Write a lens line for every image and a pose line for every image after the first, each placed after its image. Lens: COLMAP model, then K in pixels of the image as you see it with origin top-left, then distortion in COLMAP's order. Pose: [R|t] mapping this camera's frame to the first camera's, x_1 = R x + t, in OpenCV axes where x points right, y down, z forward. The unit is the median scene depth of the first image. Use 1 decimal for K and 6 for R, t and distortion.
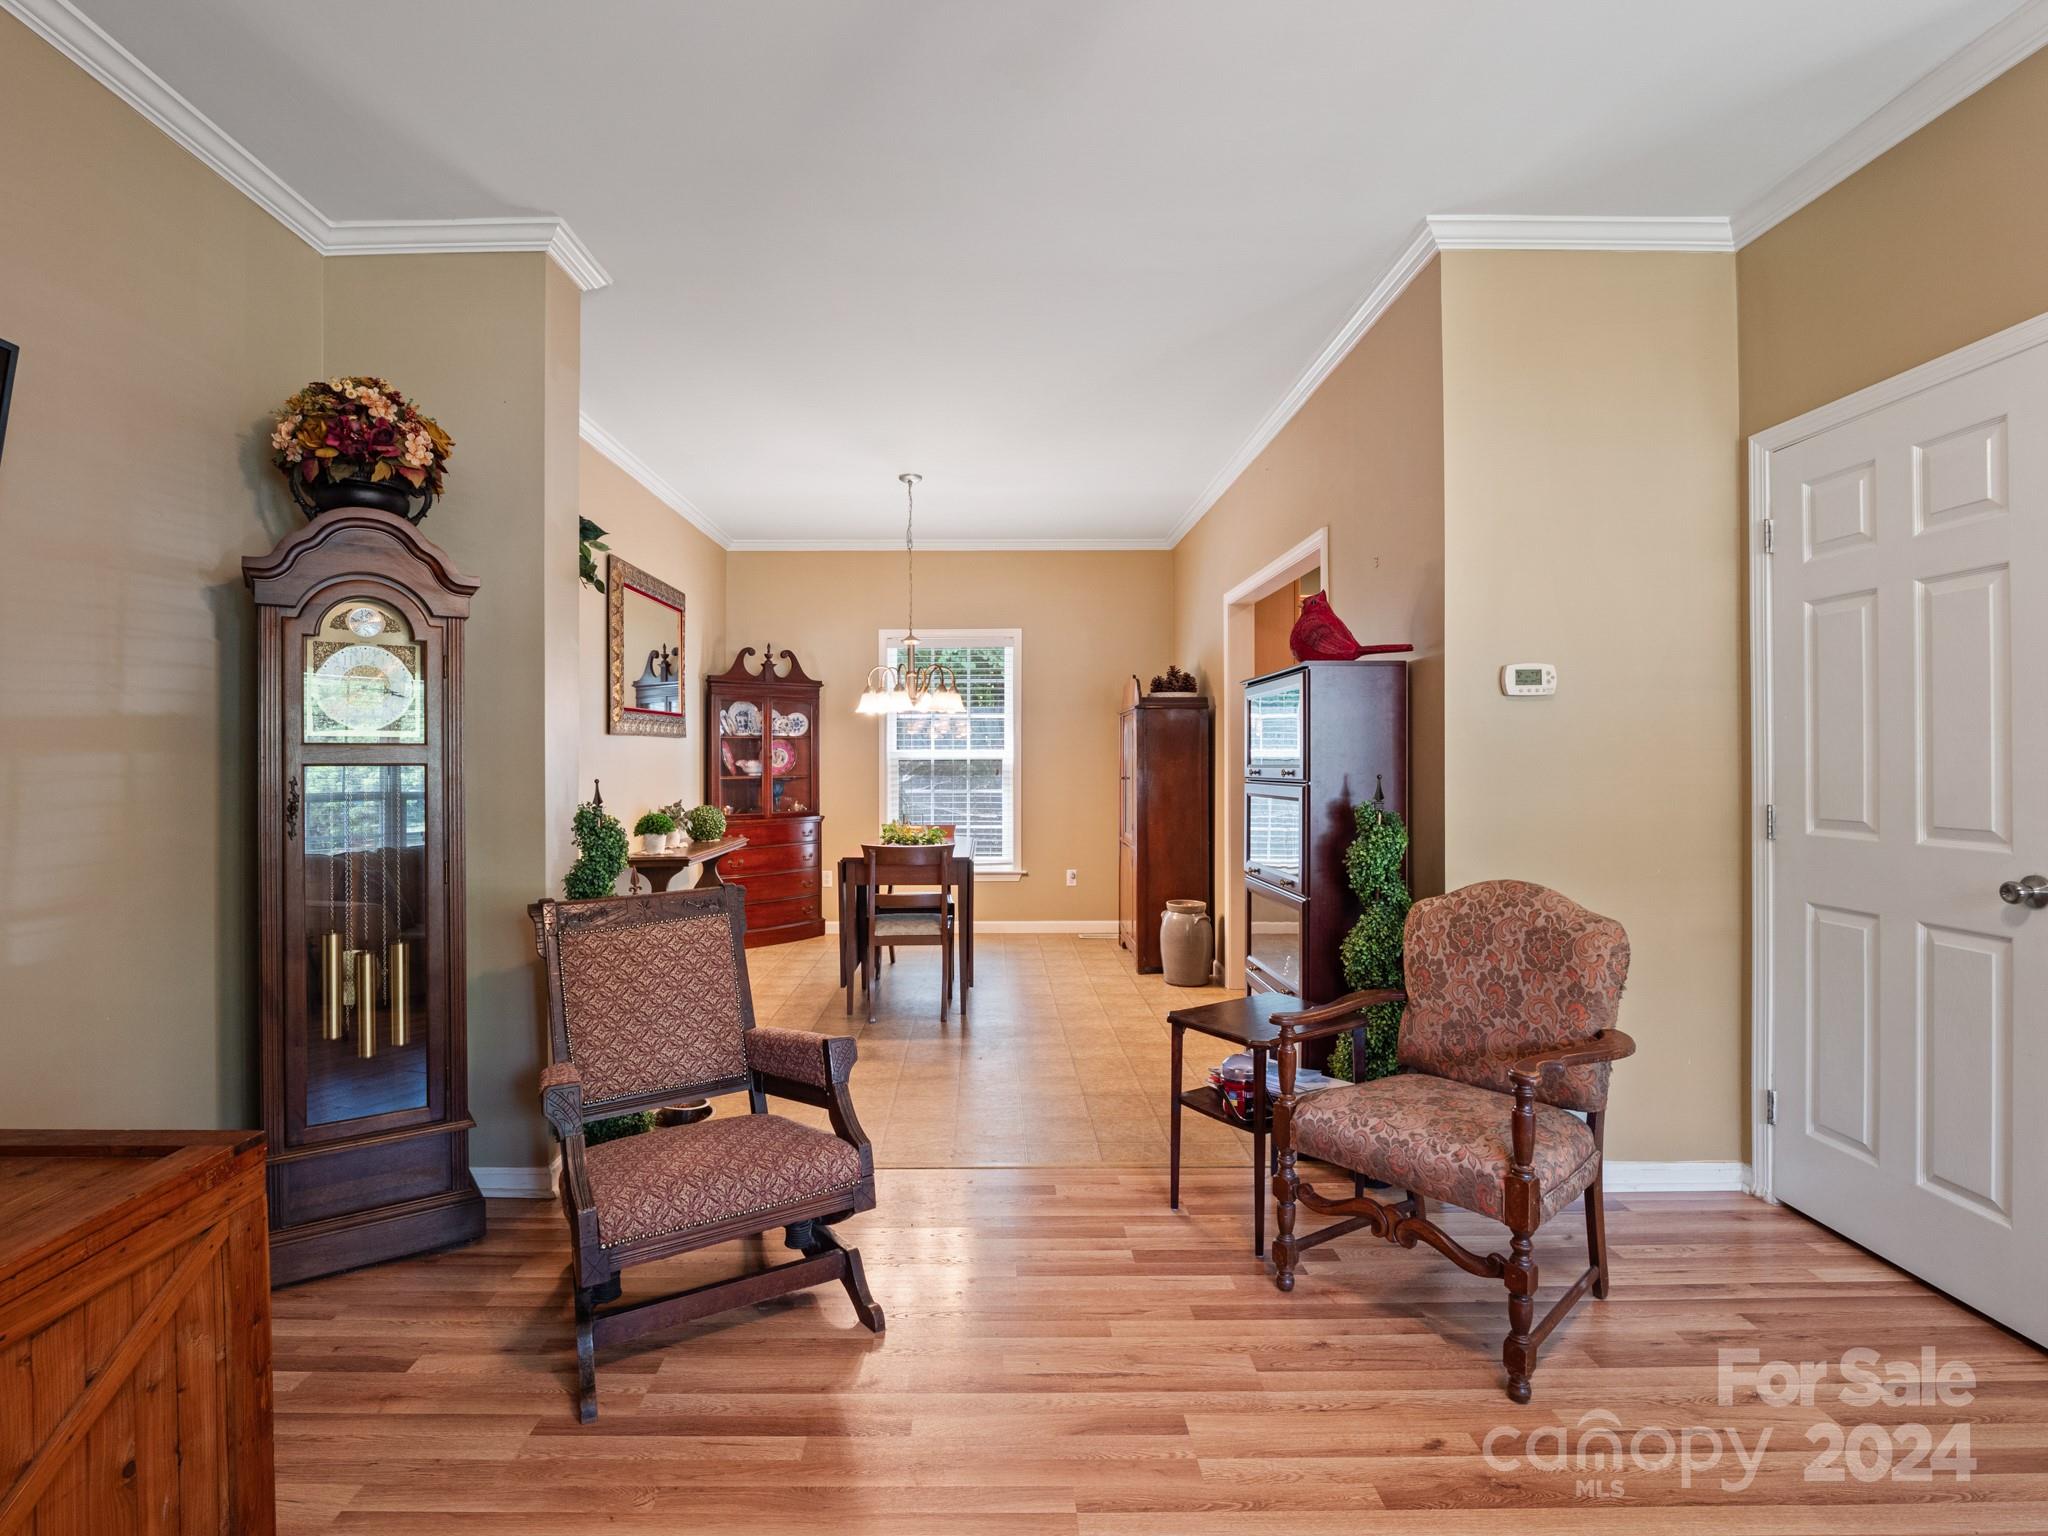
lens RADIAL K [[1012.1, 0, 991.5], [0, 1012.1, 757.3], [0, 0, 1]] dist [-0.012784, -0.000242]
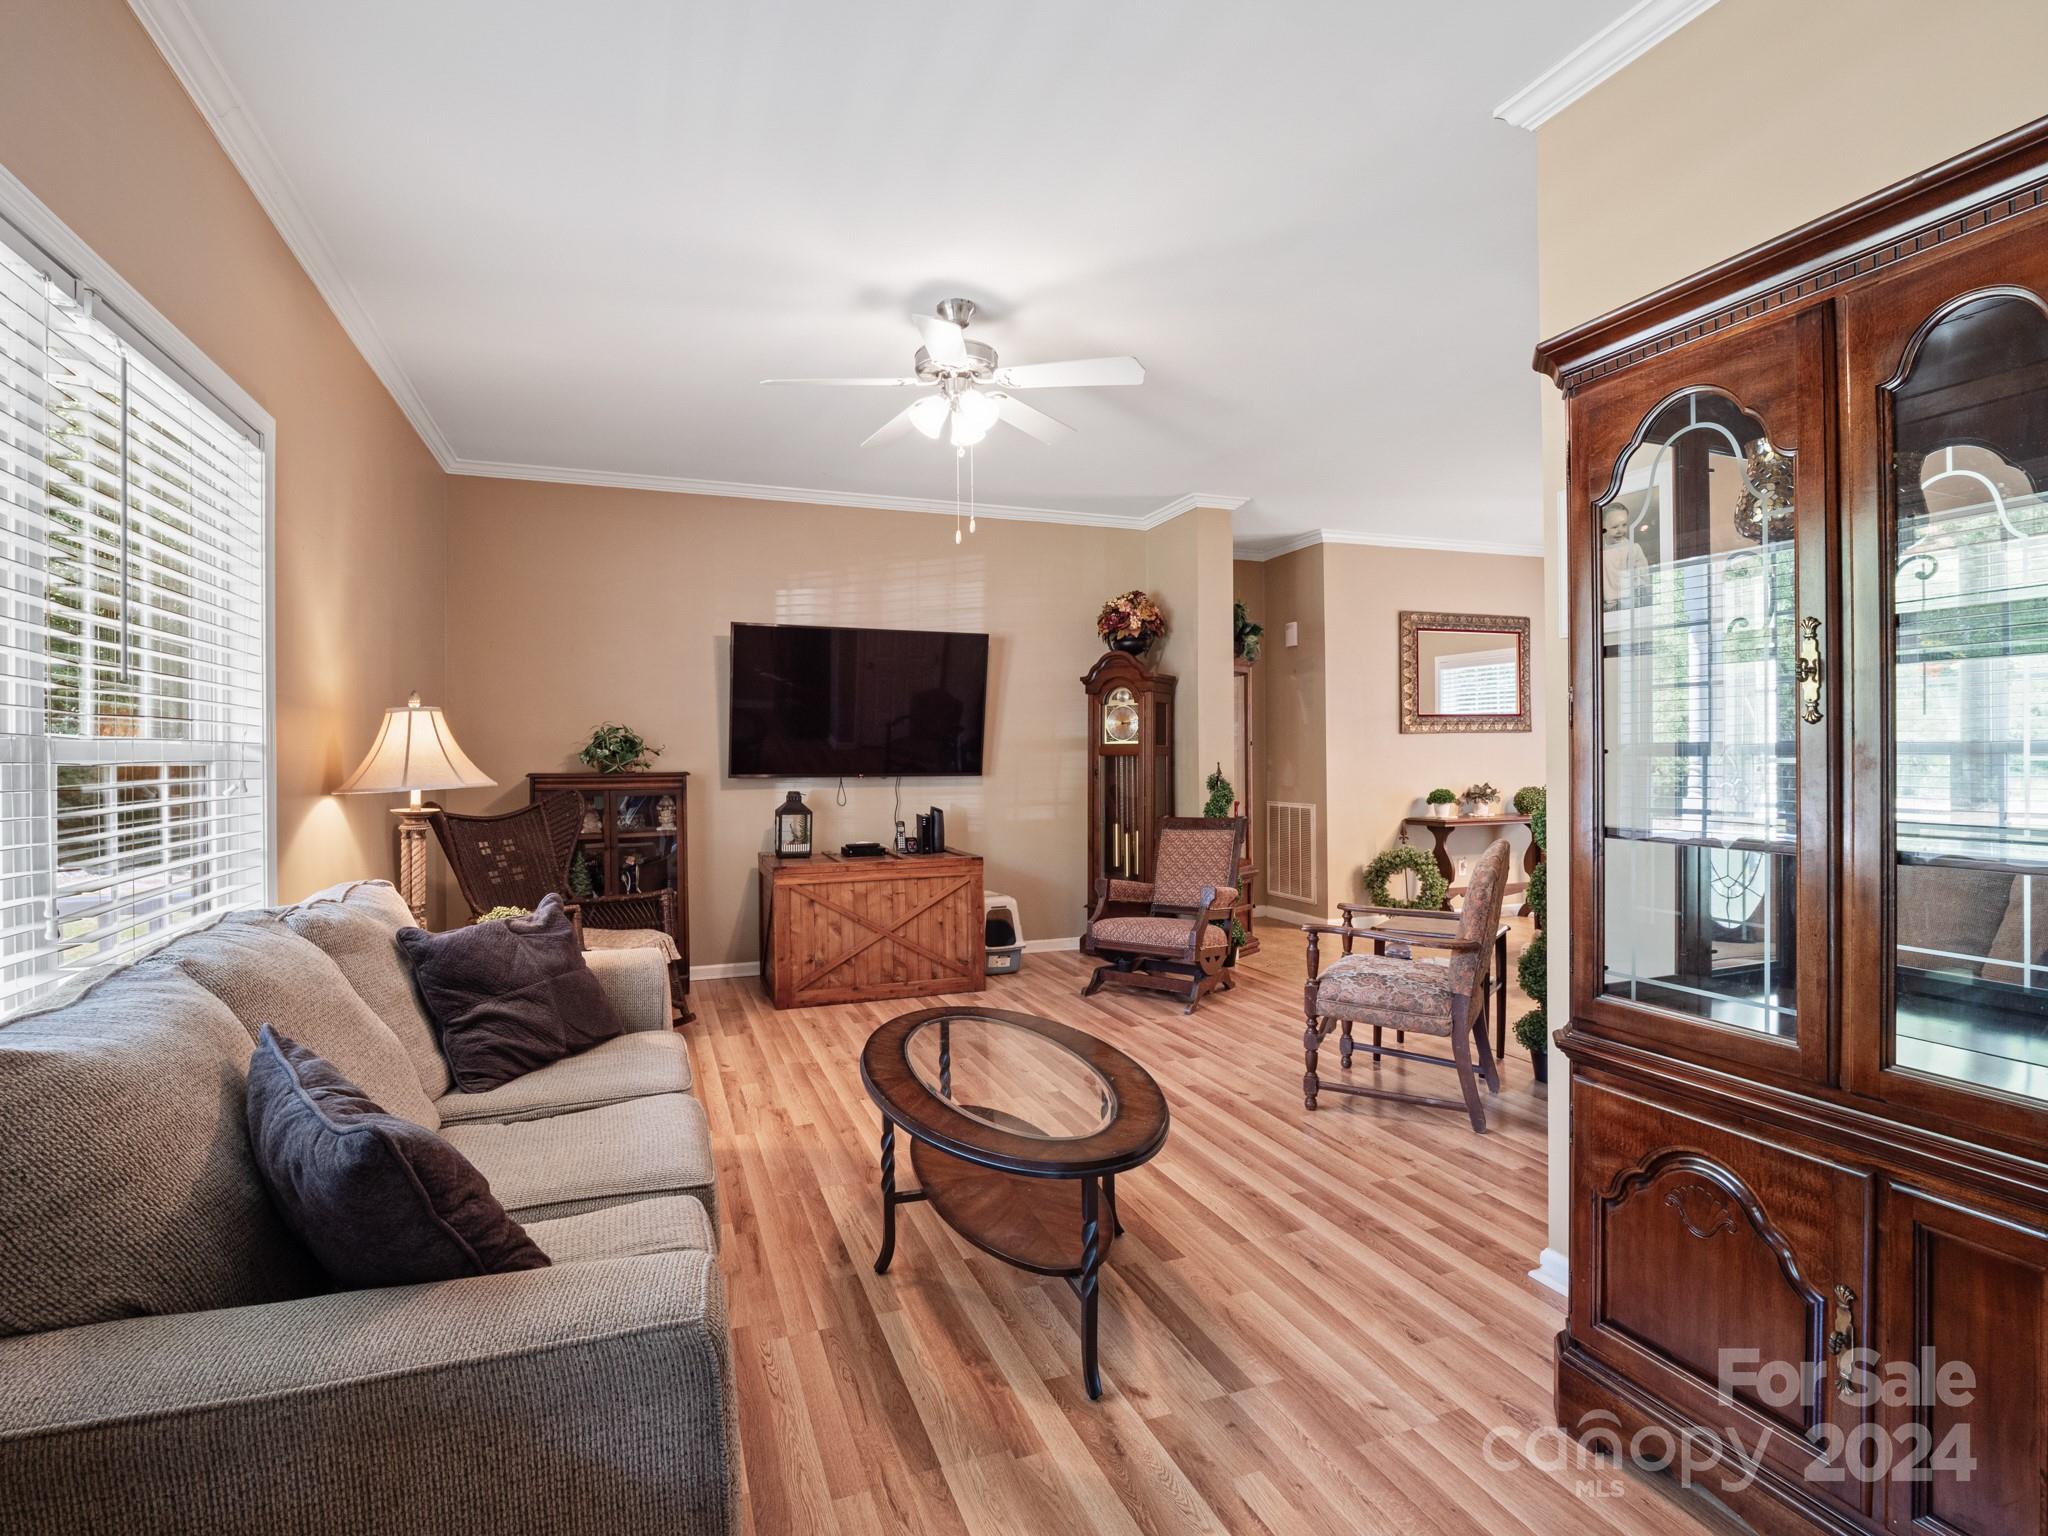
lens RADIAL K [[1009.3, 0, 1013.7], [0, 1009.3, 774.6], [0, 0, 1]] dist [-0.003093, -0.009507]
pose [[0.344916, 0.015728, -0.938502, 0.809929], [0.010369, 0.999735, 0.020565, 0.000564], [0.938576, -0.016824, 0.344662, -0.042914]]
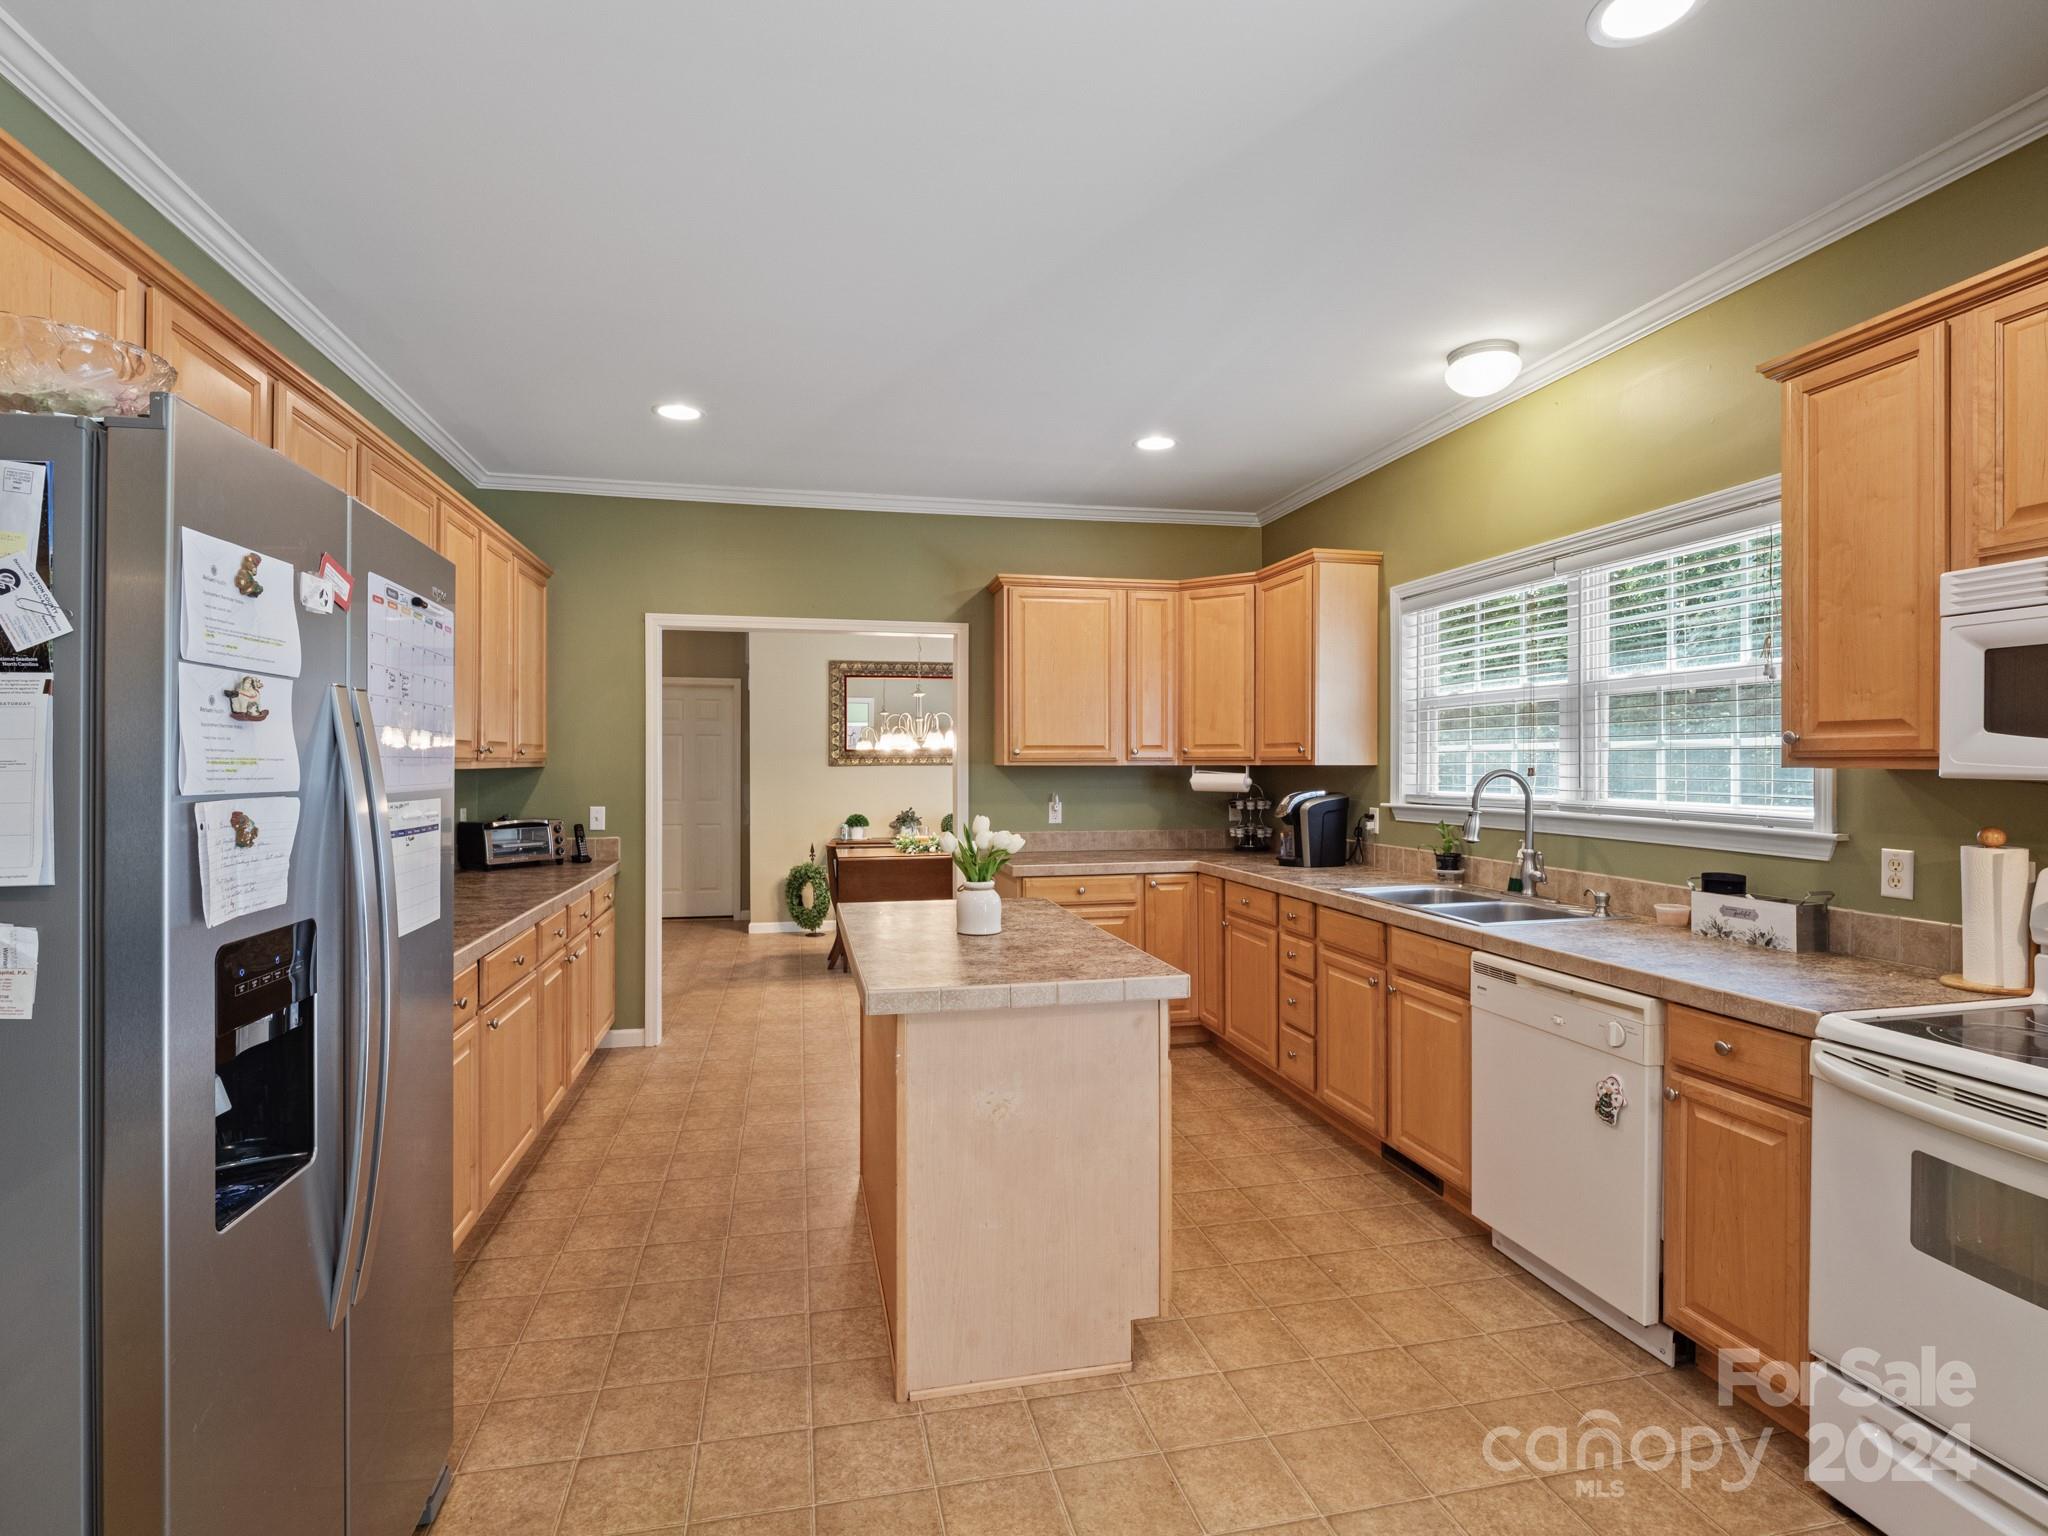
lens RADIAL K [[1009.3, 0, 1013.7], [0, 1009.3, 774.6], [0, 0, 1]] dist [-0.003093, -0.009507]
pose [[0.207568, 0.011553, -0.978152, 1.366847], [-0.000940, 0.999932, 0.011611, -0.031203], [0.978220, -0.001490, 0.207565, 0.952736]]
